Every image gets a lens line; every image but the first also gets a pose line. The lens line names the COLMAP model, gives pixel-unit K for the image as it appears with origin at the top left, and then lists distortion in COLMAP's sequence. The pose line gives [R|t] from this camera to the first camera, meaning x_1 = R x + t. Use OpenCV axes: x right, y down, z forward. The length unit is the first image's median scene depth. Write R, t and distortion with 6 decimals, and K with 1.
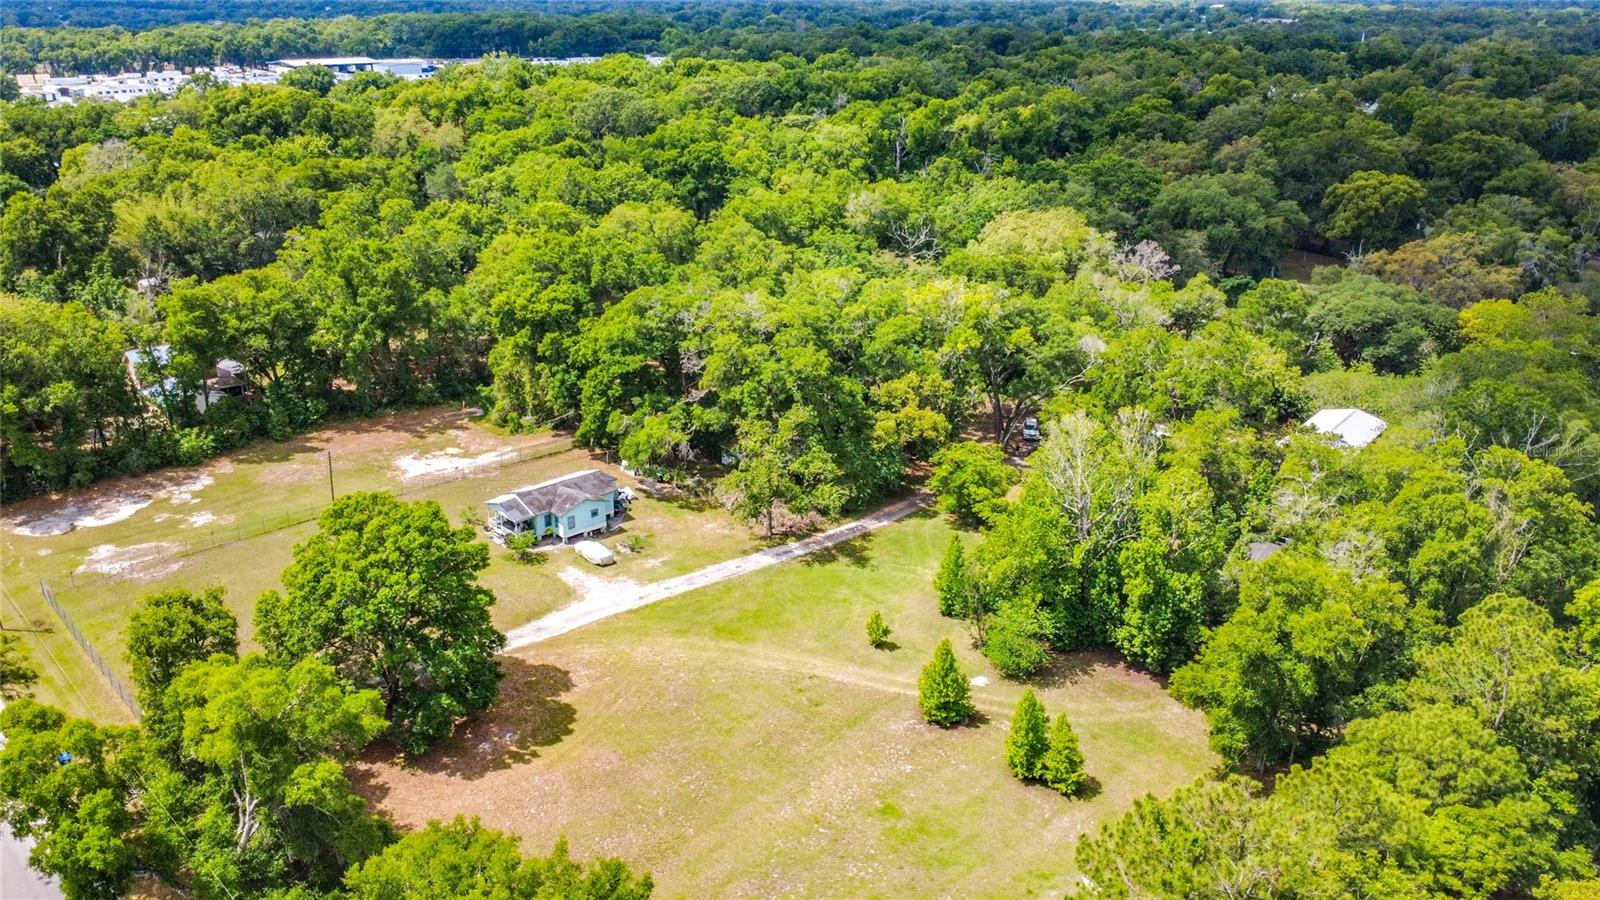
lens RADIAL K [[1234.7, 0, 800.0], [0, 1234.7, 450.0], [0, 0, 1]] dist [-0.001542, -0.000155]
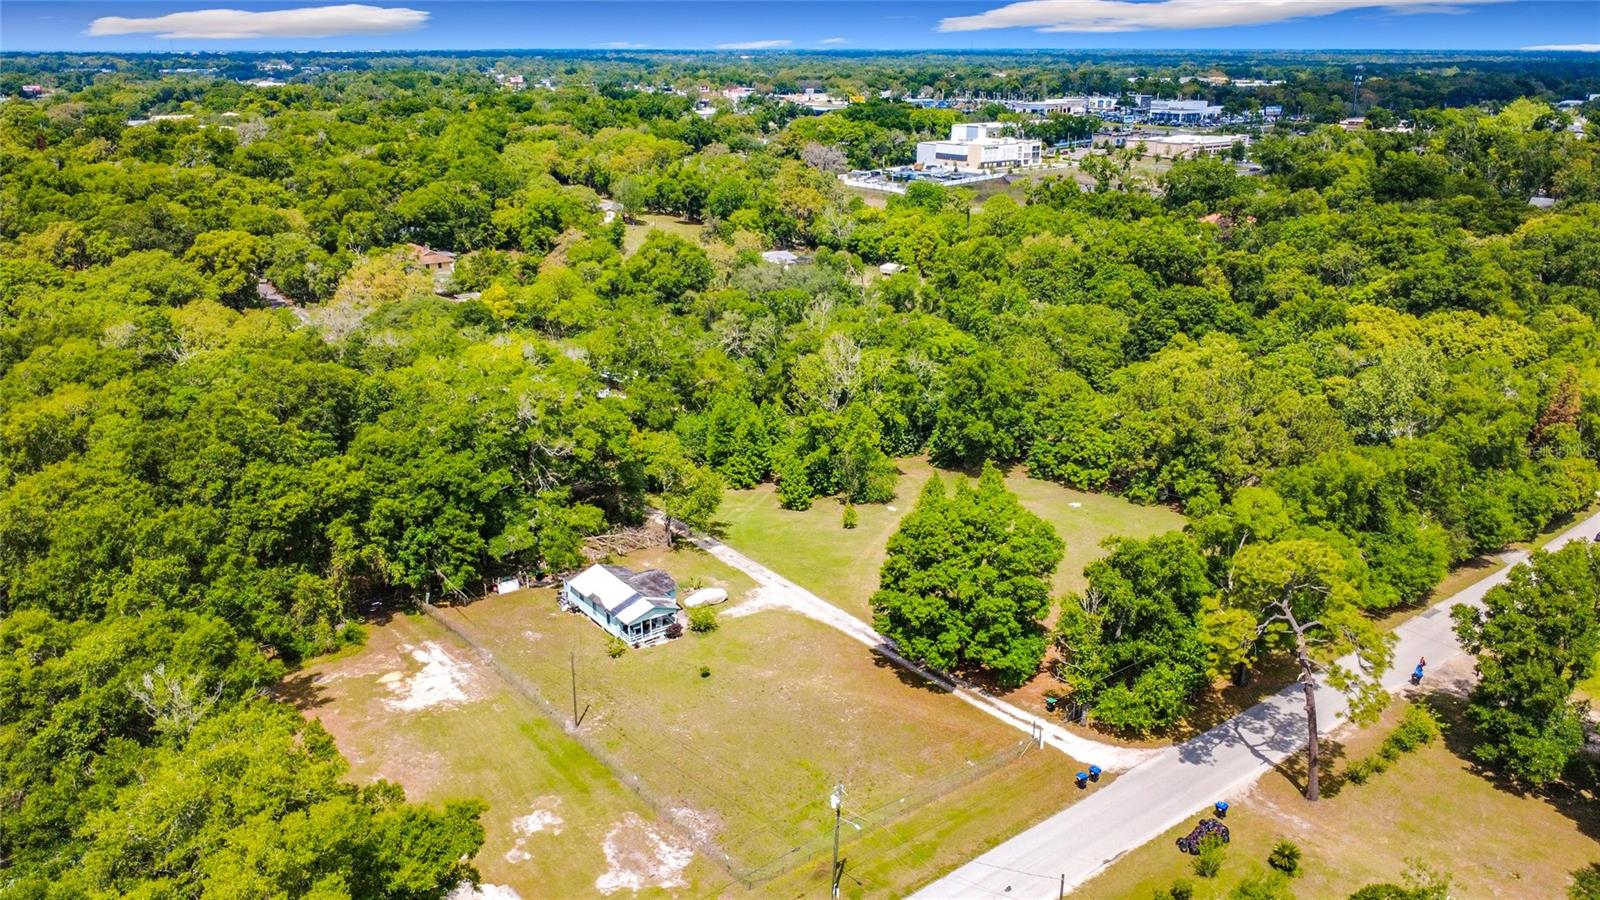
lens RADIAL K [[1170.6, 0, 800.0], [0, 1170.6, 450.0], [0, 0, 1]] dist [-0.002543, 0.002796]
pose [[0.098695, -0.325974, 0.940213, -0.982001], [0.348603, 0.896280, 0.274150, -0.264224], [-0.932060, 0.300704, 0.202094, 0.588458]]
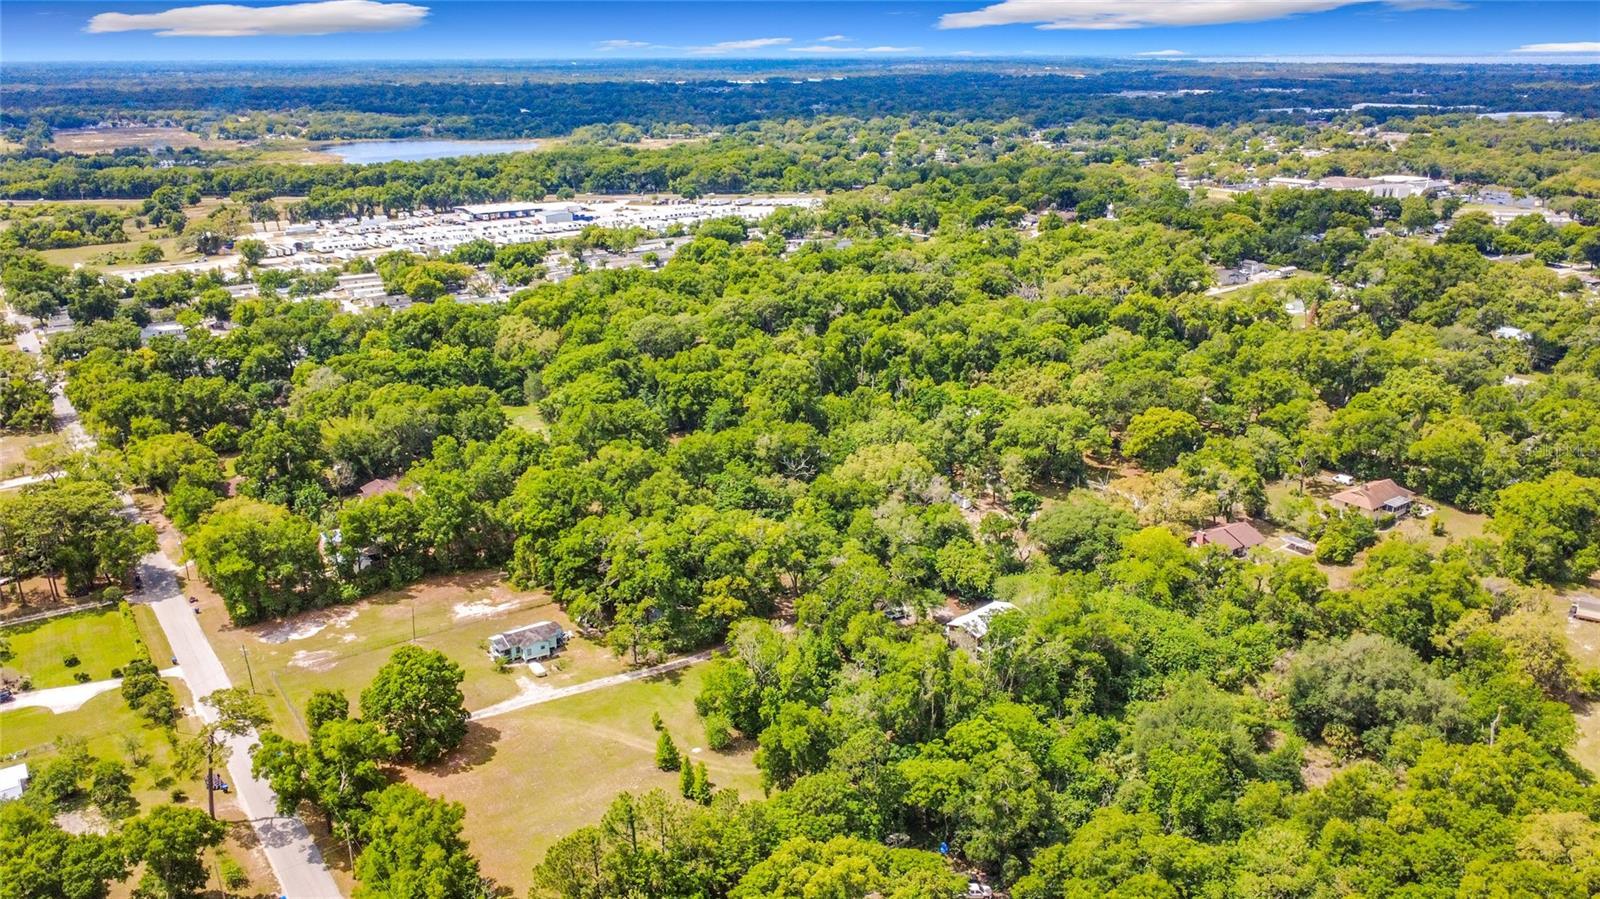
lens RADIAL K [[1232.5, 0, 800.0], [0, 1232.5, 449.5], [0, 0, 1]] dist [0.002622, 0.002688]
pose [[0.989506, 0.038806, -0.139183, 0.441028], [-0.044948, 0.998137, -0.041257, -0.177437], [0.137323, 0.047080, 0.989407, -0.776573]]
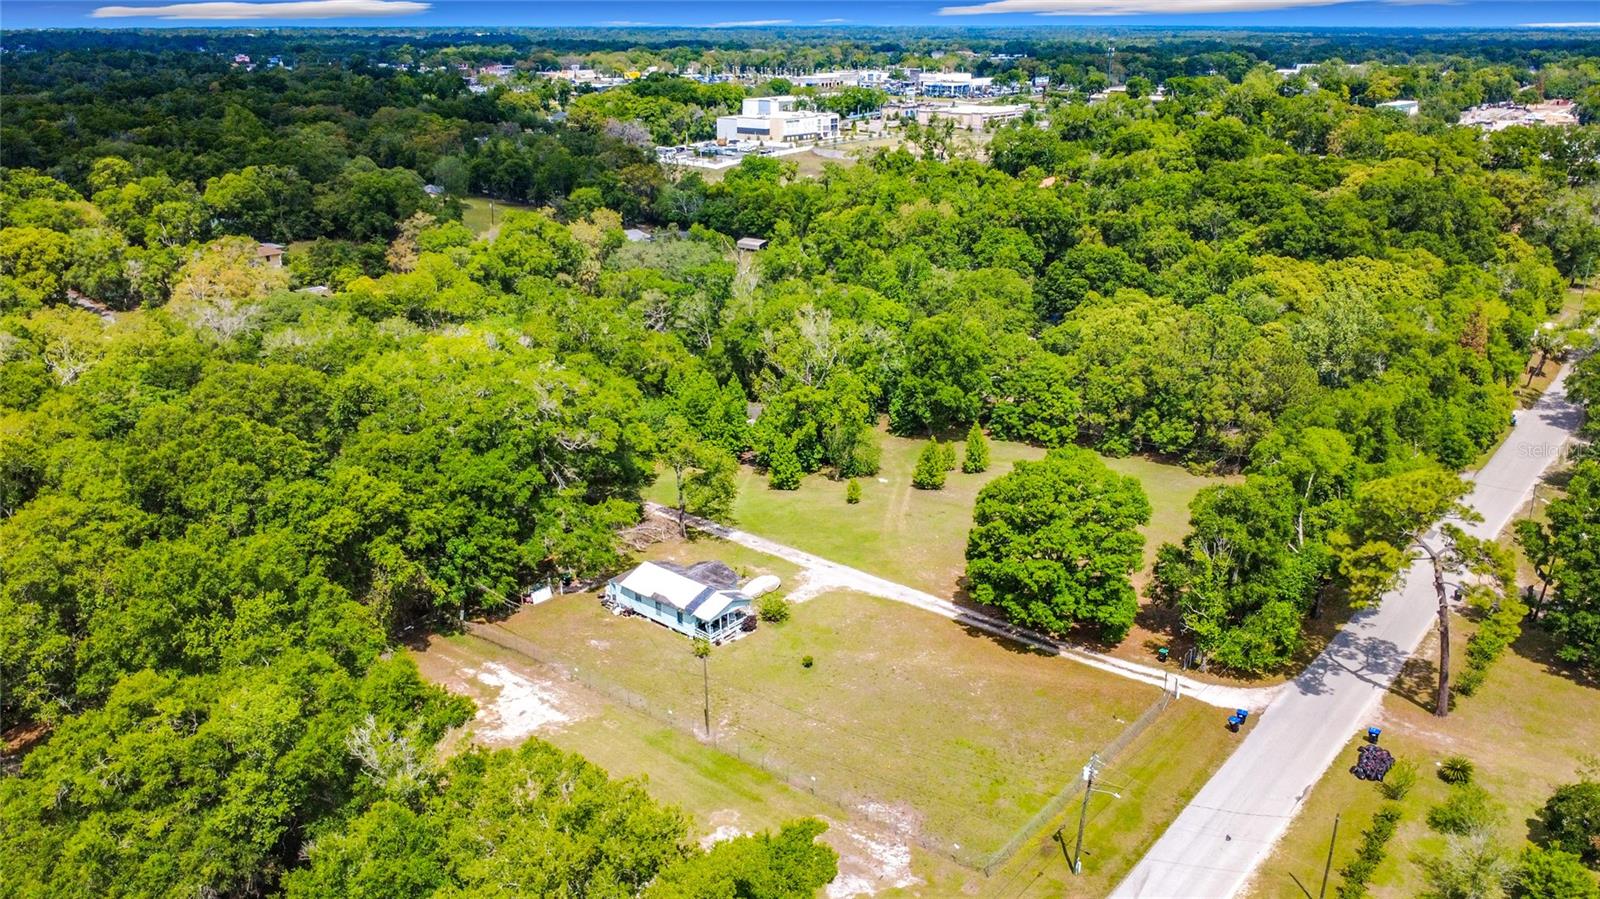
lens RADIAL K [[1176.4, 0, 800.0], [0, 1176.4, 449.5], [0, 0, 1]] dist [-0.003639, 0.002861]
pose [[-0.116140, -0.339736, 0.933323, -0.951066], [0.349170, 0.865736, 0.358583, -0.328345], [-0.929834, 0.367534, 0.018079, 0.801351]]
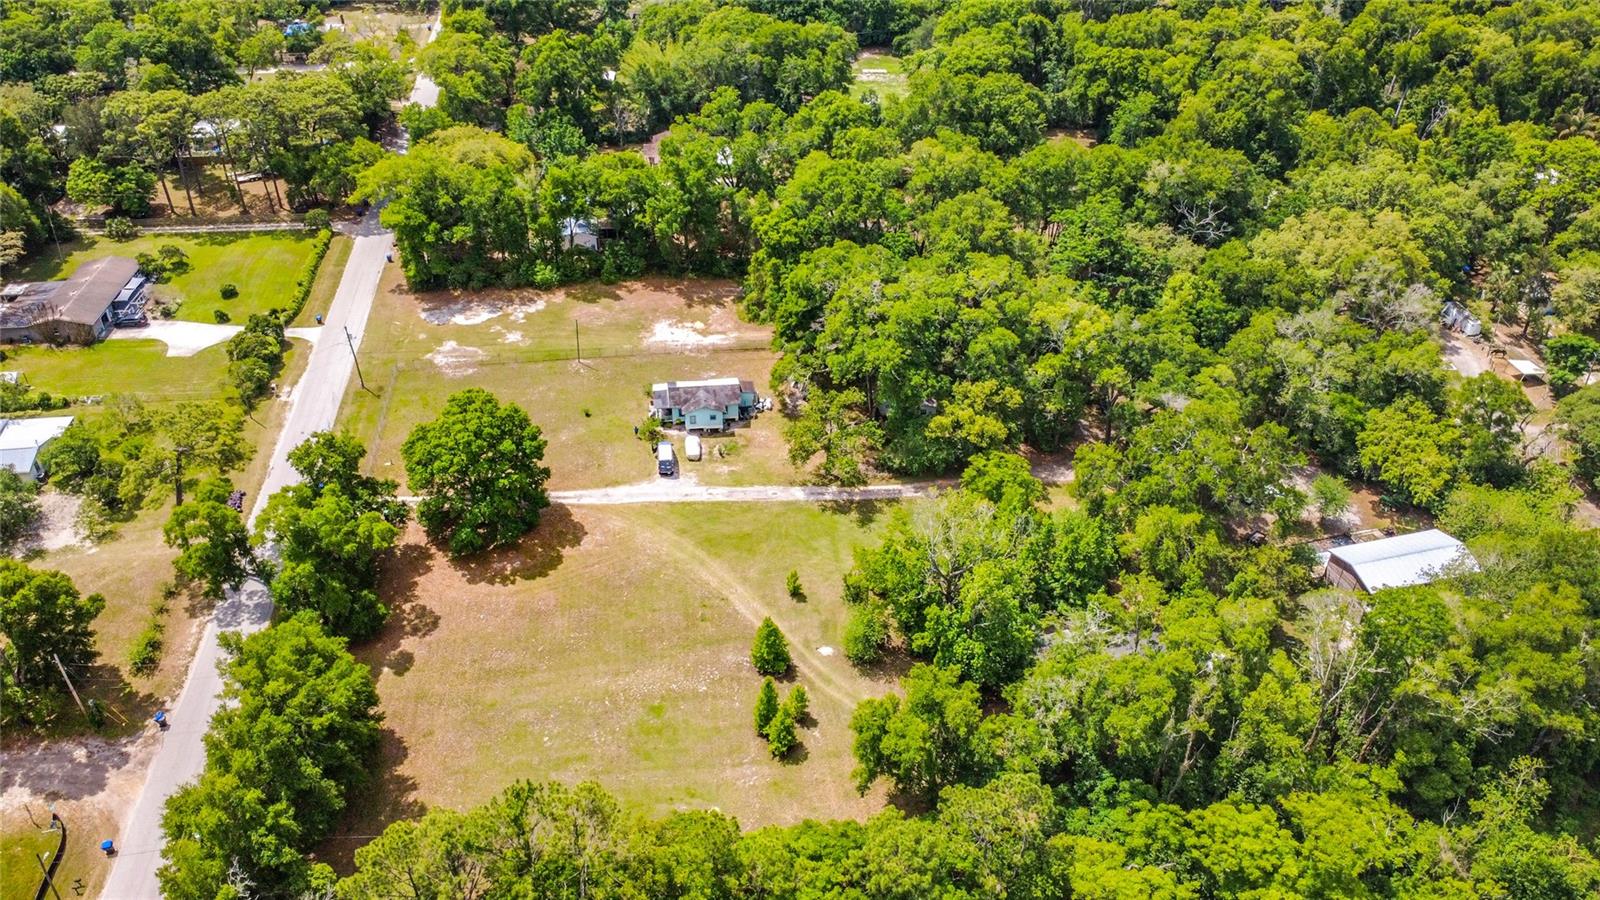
lens RADIAL K [[1190.4, 0, 800.0], [0, 1190.4, 450.0], [0, 0, 1]] dist [-0.002627, 0.003653]
pose [[0.813610, 0.334531, -0.475529, 0.503121], [-0.214123, 0.932807, 0.289866, -0.290413], [0.540546, -0.134016, 0.830572, -0.041913]]
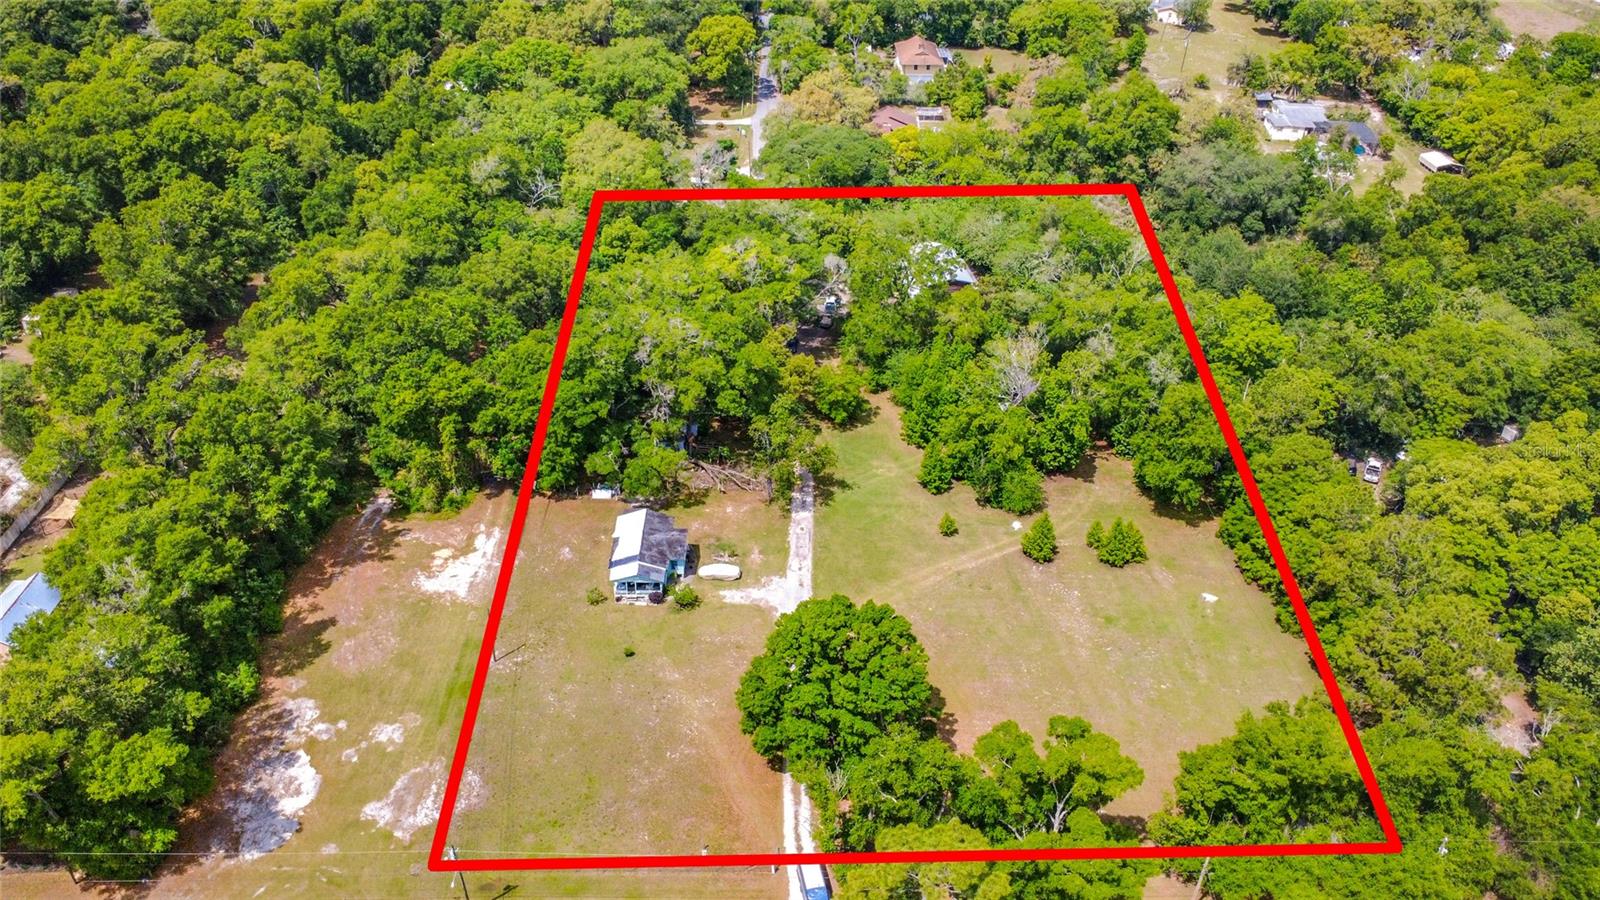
lens RADIAL K [[1170.6, 0, 800.0], [0, 1170.6, 450.0], [0, 0, 1]] dist [-0.002543, 0.002796]
pose [[0.667895, -0.411983, 0.619828, -0.691501], [0.251893, 0.908796, 0.332624, -0.347500], [-0.700333, -0.066027, 0.710756, 0.112384]]
